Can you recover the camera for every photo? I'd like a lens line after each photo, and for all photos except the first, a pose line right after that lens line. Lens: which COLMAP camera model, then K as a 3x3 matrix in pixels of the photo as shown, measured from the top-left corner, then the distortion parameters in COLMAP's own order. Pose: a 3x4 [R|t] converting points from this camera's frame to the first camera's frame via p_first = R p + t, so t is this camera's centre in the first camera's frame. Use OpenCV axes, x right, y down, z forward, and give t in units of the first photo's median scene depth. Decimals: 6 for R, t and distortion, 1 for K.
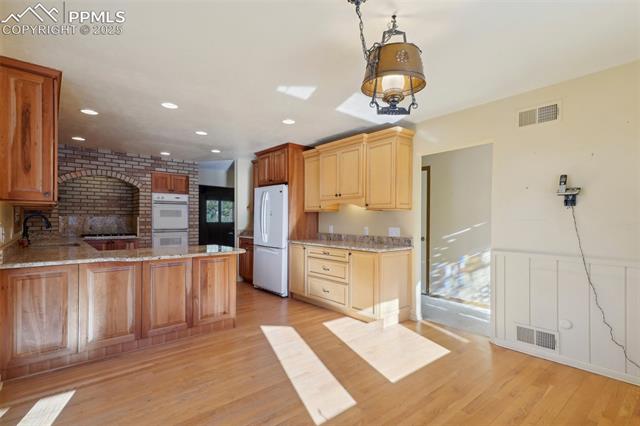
lens RADIAL K [[301.9, 0, 319.6], [0, 301.9, 215.5], [0, 0, 1]] dist [0.005832, 0.000459]
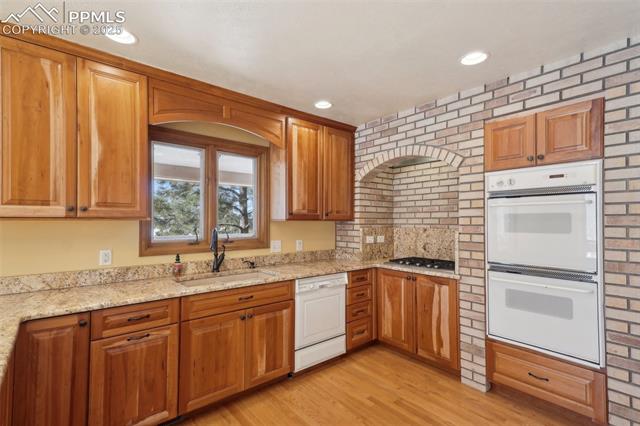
lens RADIAL K [[301.9, 0, 318.8], [0, 301.9, 219.9], [0, 0, 1]] dist [0.005832, 0.000459]
pose [[-0.027573, -0.010498, -0.999565, -0.134206], [0.006771, 0.999920, -0.010688, -0.008324], [0.999597, -0.007063, -0.027500, 0.764344]]
